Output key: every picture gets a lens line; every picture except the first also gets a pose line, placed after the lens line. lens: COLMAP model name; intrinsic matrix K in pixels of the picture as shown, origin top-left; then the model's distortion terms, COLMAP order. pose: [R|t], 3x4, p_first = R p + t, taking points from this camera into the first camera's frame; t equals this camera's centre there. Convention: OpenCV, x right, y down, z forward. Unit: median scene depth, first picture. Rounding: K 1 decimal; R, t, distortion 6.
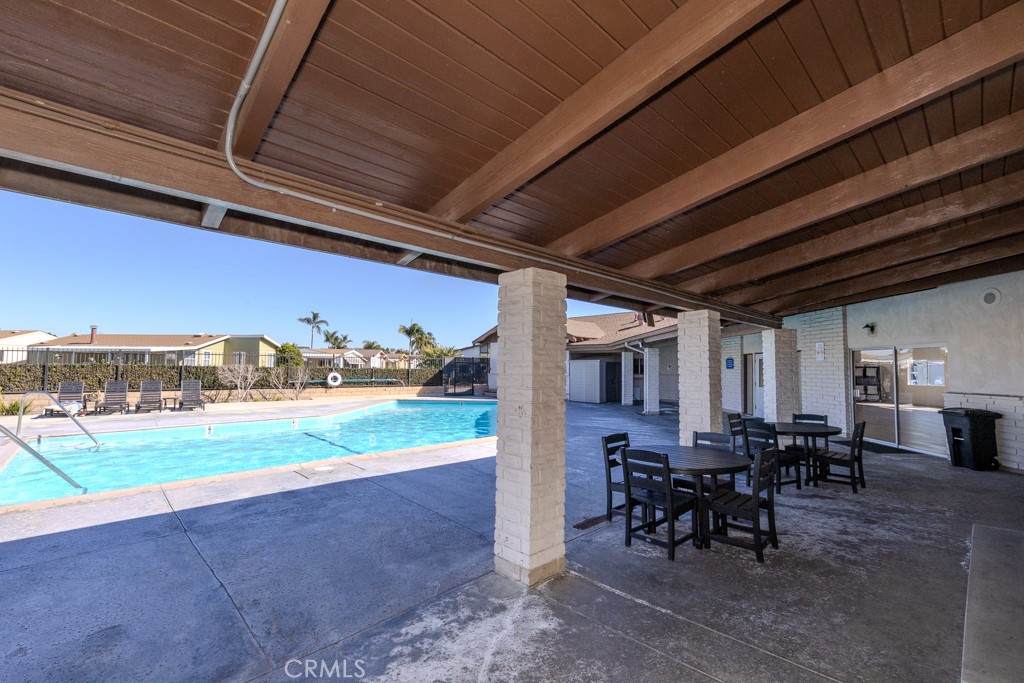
lens RADIAL K [[448.1, 0, 512.0], [0, 448.1, 341.5], [0, 0, 1]] dist [0.009601, 0.000030]
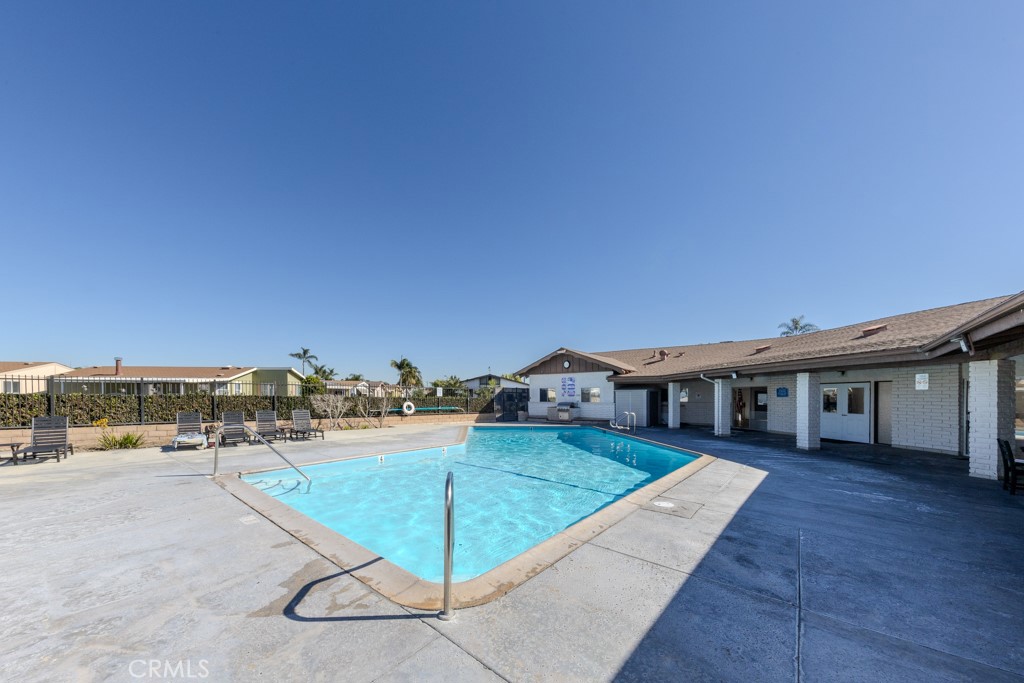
lens RADIAL K [[370.8, 0, 512.7], [0, 370.8, 396.9], [0, 0, 1]] dist [0.008198, 0.000007]
pose [[0.993139, -0.004473, 0.116858, -0.201587], [-0.002430, 0.998263, 0.058869, 0.003309], [-0.116918, -0.058749, 0.991402, 0.068876]]
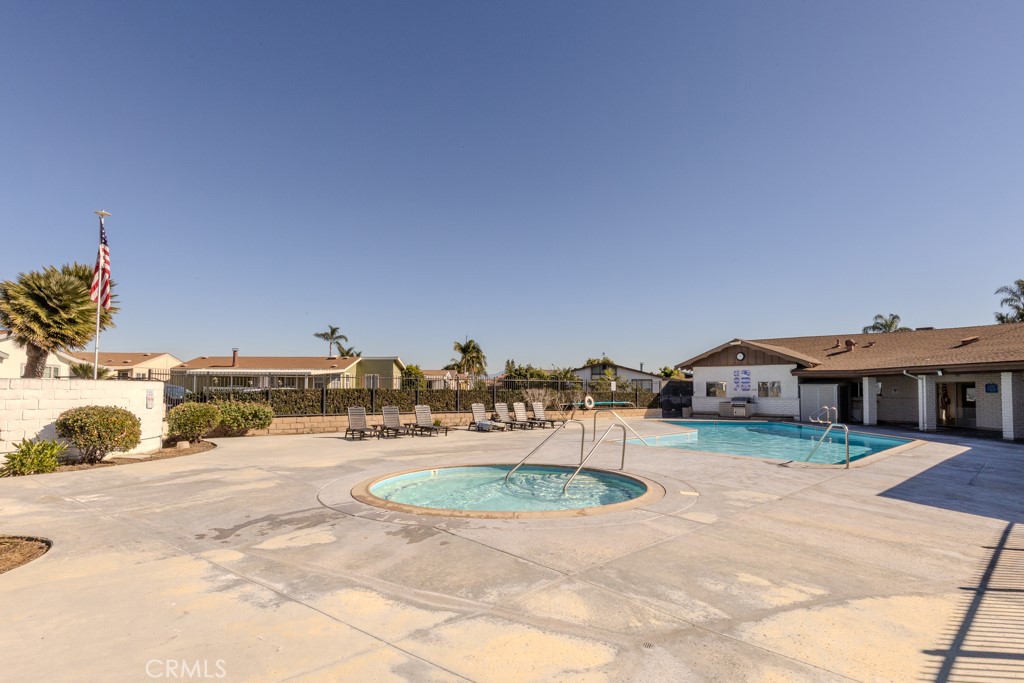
lens RADIAL K [[530.3, 0, 514.8], [0, 530.3, 371.2], [0, 0, 1]] dist [-0.000631, -0.000005]
pose [[0.999966, -0.002221, -0.007975, -0.455937], [0.002427, 0.999661, 0.025917, -0.020675], [0.007915, -0.025935, 0.999632, -0.239946]]
